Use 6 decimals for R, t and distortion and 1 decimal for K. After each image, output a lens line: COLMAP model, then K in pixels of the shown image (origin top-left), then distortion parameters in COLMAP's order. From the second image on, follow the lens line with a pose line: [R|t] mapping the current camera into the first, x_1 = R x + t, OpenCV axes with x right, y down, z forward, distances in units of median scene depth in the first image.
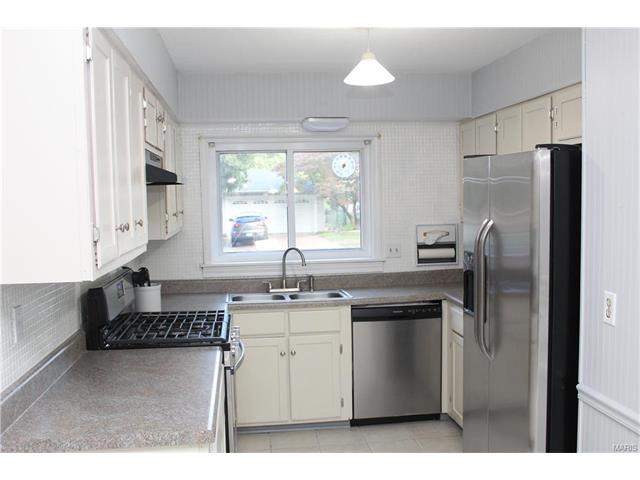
lens RADIAL K [[661.6, 0, 319.0], [0, 661.6, 246.8], [0, 0, 1]] dist [0.003824, 0.000000]
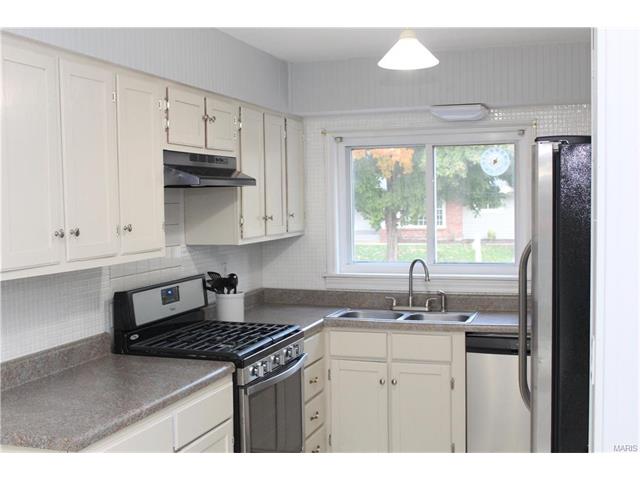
lens RADIAL K [[784.5, 0, 320.8], [0, 784.5, 235.8], [0, 0, 1]] dist [-0.018098, 0.000000]
pose [[0.912571, 0.027705, -0.407979, 0.277242], [-0.037226, 0.999188, -0.015414, -0.008797], [0.407220, 0.029254, 0.912861, 0.034887]]
